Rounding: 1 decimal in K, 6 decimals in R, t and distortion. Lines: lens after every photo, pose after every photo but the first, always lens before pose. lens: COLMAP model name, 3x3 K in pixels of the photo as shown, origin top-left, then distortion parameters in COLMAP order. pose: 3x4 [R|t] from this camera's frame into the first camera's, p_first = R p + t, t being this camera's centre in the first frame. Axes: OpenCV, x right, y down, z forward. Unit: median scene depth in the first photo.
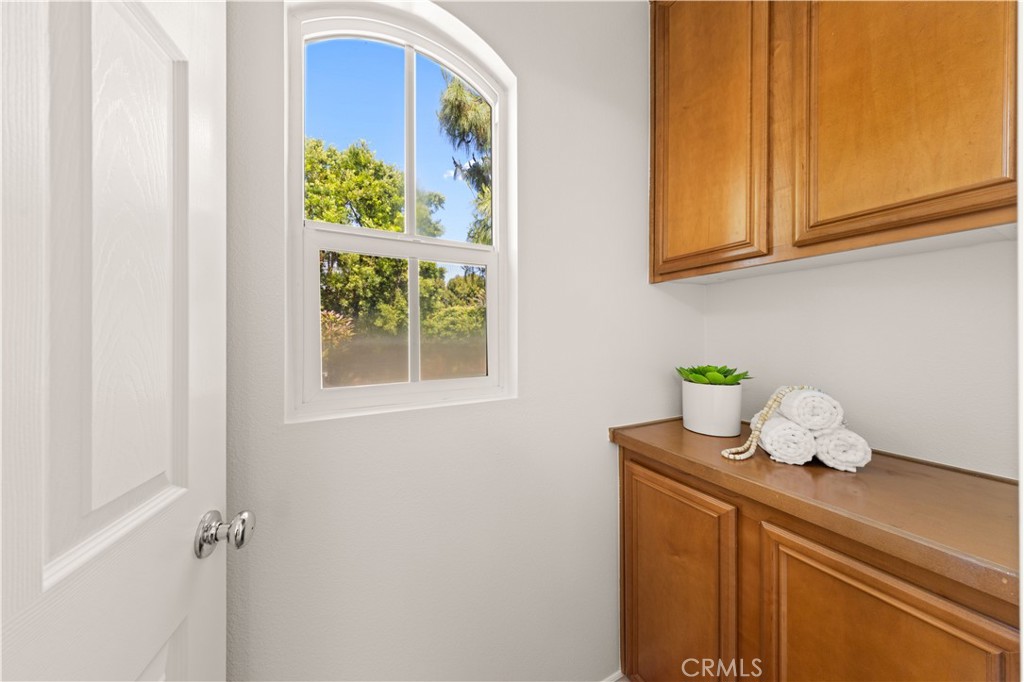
lens RADIAL K [[324.7, 0, 511.7], [0, 324.7, 338.9], [0, 0, 1]] dist [0.007519, -0.000933]
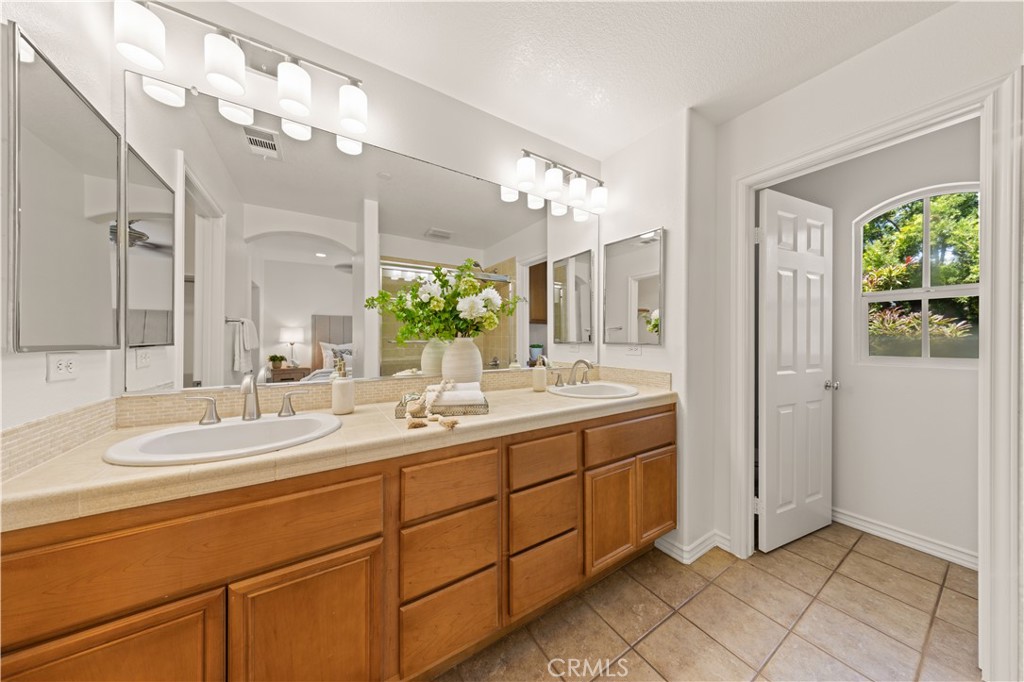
lens RADIAL K [[324.7, 0, 515.2], [0, 324.7, 335.1], [0, 0, 1]] dist [0.007519, -0.000933]
pose [[0.109056, -0.007602, -0.994007, 1.498536], [-0.008019, 0.999931, -0.008527, 0.017062], [0.994003, 0.008900, 0.108987, -1.841444]]
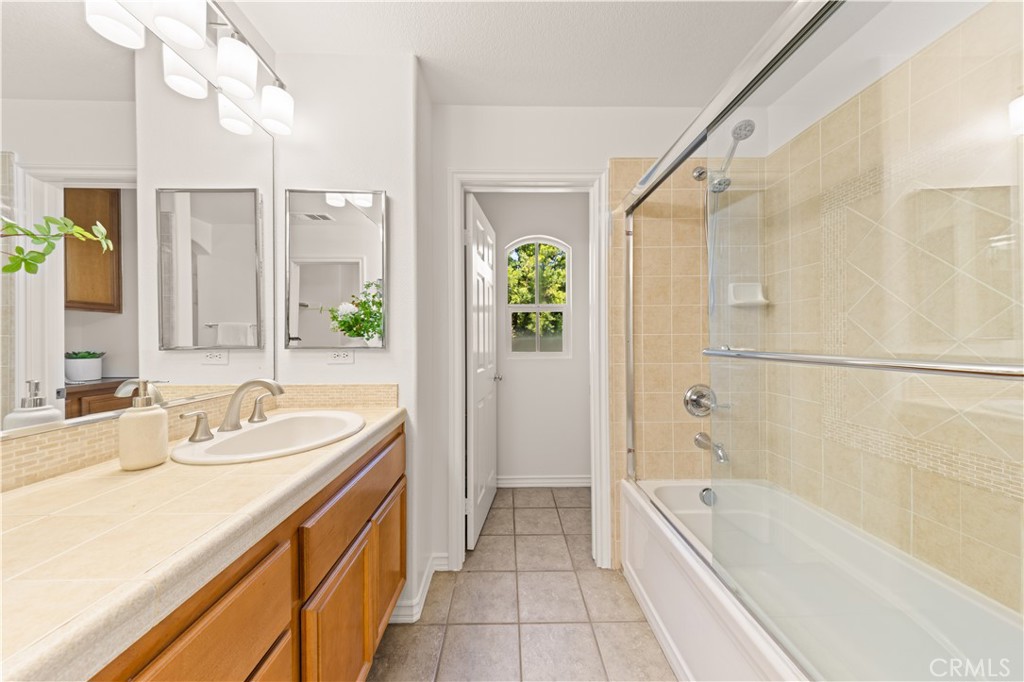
lens RADIAL K [[324.7, 0, 511.8], [0, 324.7, 337.8], [0, 0, 1]] dist [0.007519, -0.000933]
pose [[0.900634, -0.000014, -0.434578, 0.789856], [-0.003459, 0.999968, -0.007203, 0.013739], [0.434564, 0.007990, 0.900606, -1.823624]]
